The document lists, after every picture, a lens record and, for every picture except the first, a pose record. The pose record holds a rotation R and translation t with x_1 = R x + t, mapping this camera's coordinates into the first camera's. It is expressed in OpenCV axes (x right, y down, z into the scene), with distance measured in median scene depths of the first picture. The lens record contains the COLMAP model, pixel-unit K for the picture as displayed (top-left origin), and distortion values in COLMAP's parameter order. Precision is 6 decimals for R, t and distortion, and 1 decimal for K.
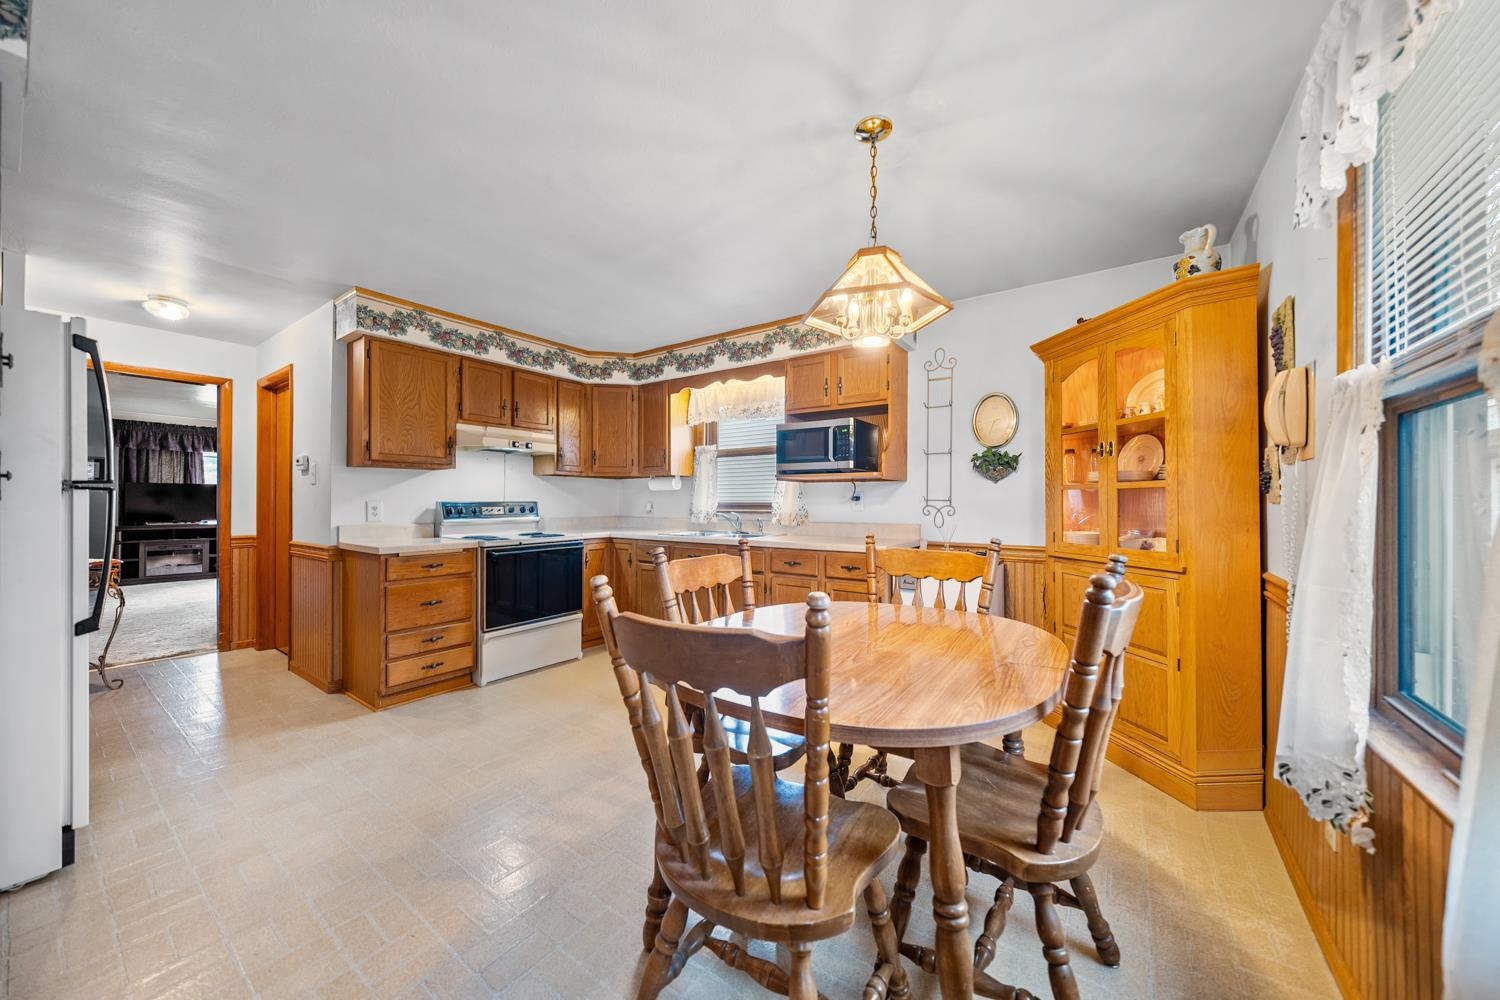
lens RADIAL K [[547.7, 0, 750.0], [0, 547.7, 500.0], [0, 0, 1]] dist [-0.000539, -0.000085]
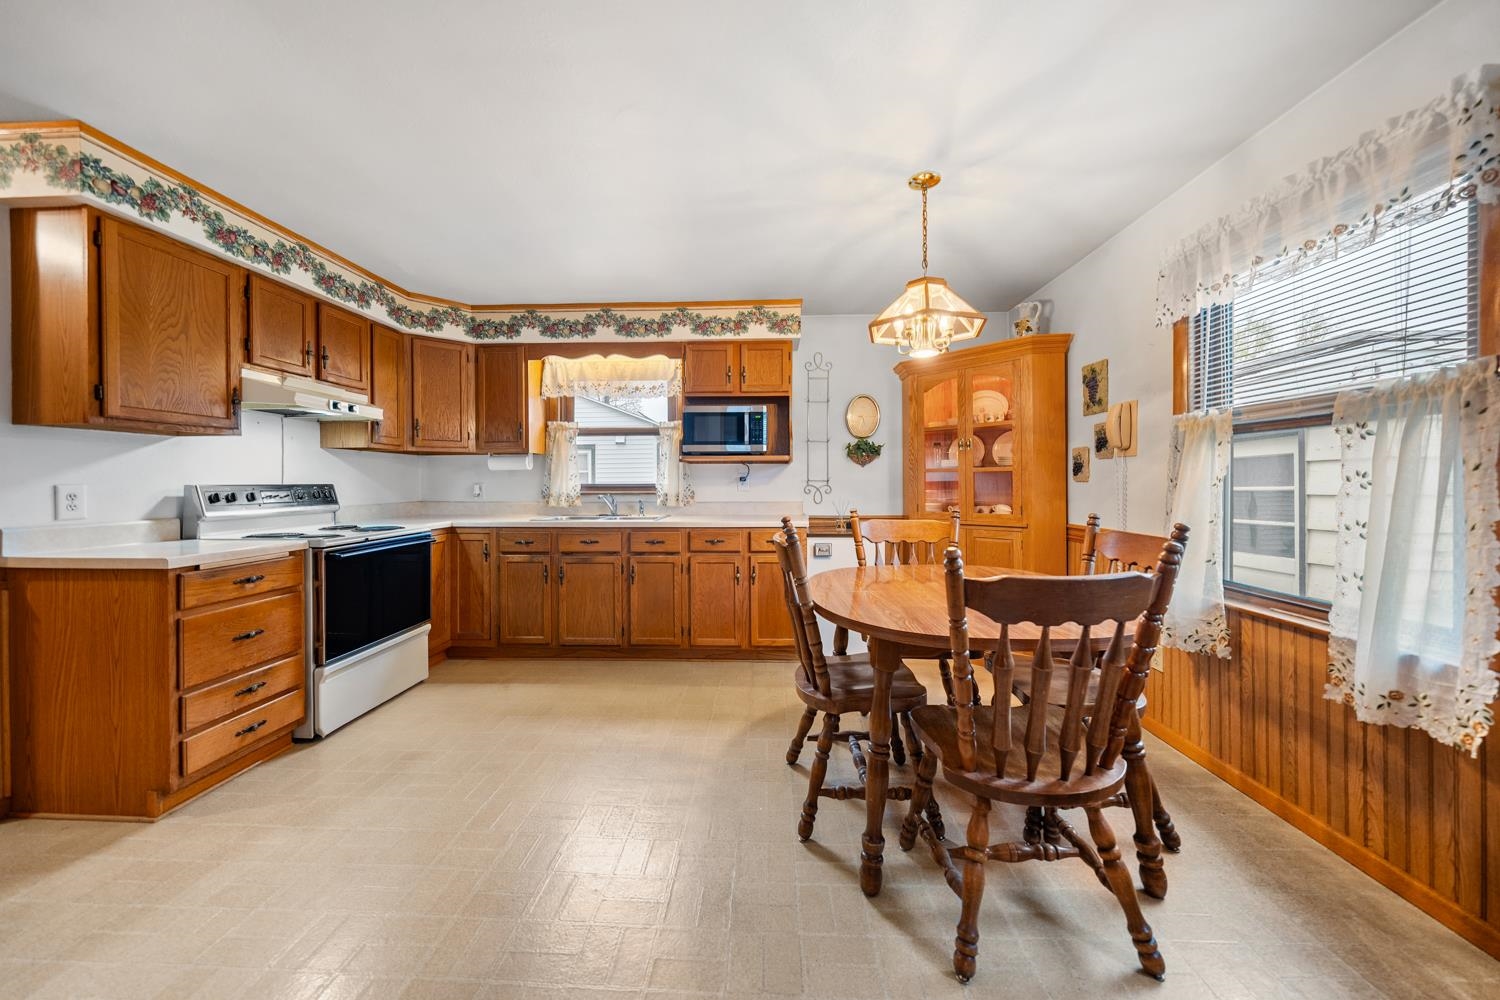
lens RADIAL K [[540.1, 0, 759.4], [0, 540.1, 485.7], [0, 0, 1]] dist [0.000998, 0.000122]
pose [[0.832905, -0.007596, 0.553364, -0.374081], [0.002743, 0.999950, 0.009599, -0.000234], [-0.553410, -0.006477, 0.832884, 0.089922]]
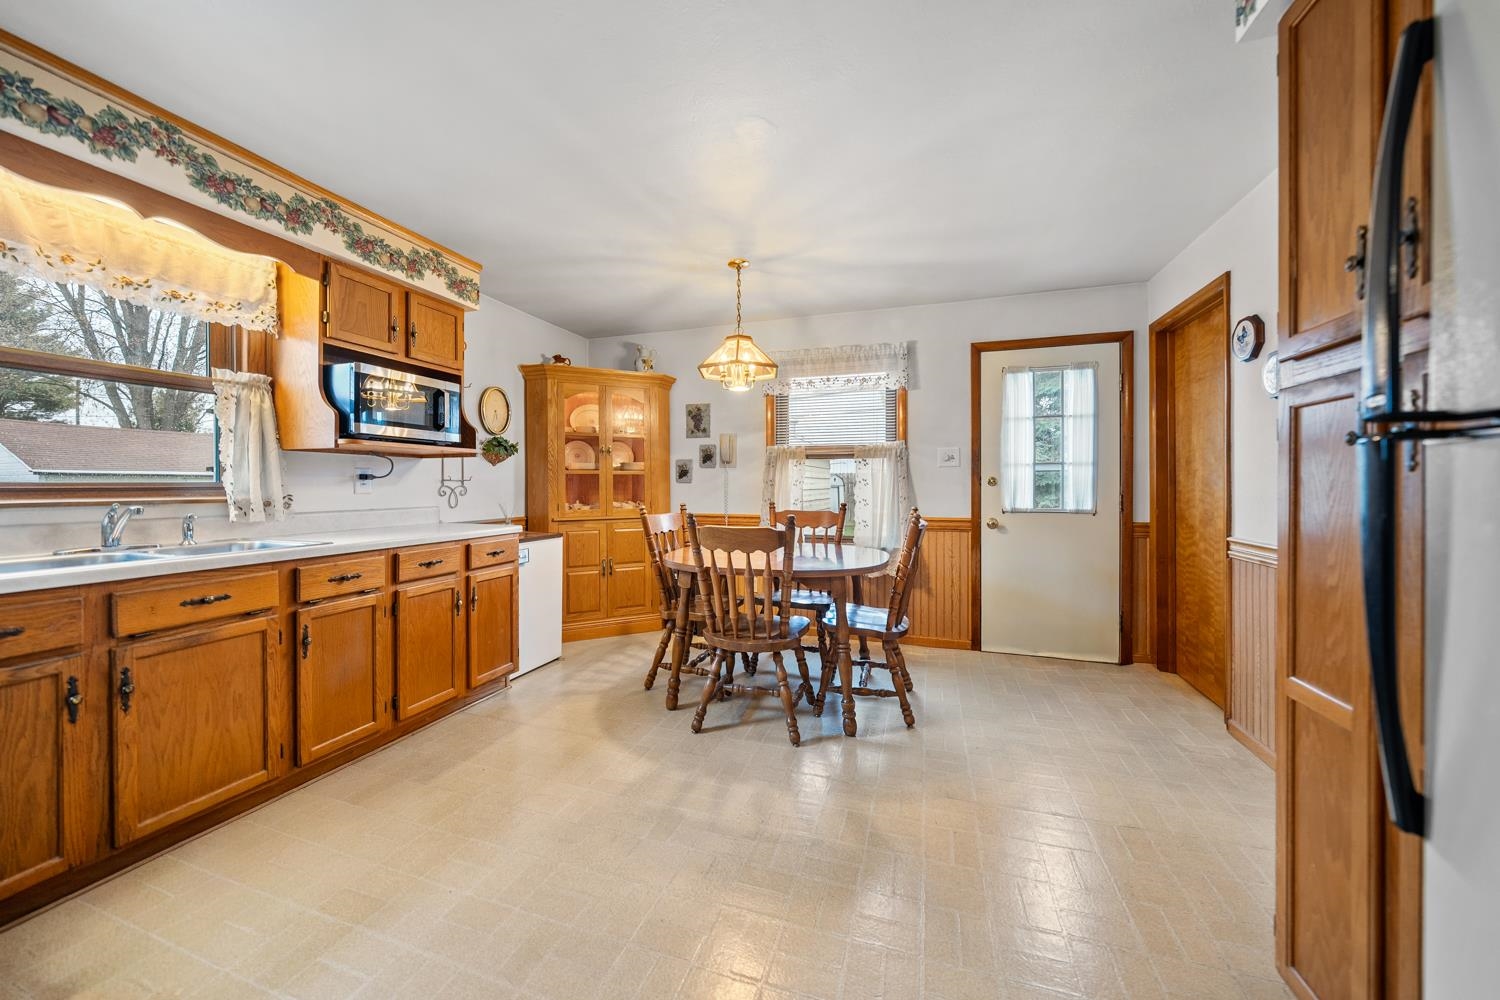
lens RADIAL K [[540.1, 0, 759.4], [0, 540.1, 485.7], [0, 0, 1]] dist [0.000998, 0.000122]
pose [[-0.324449, -0.004074, 0.945895, -0.688911], [-0.001814, 0.999992, 0.003685, 0.005087], [-0.945902, -0.000520, -0.324453, 0.732175]]
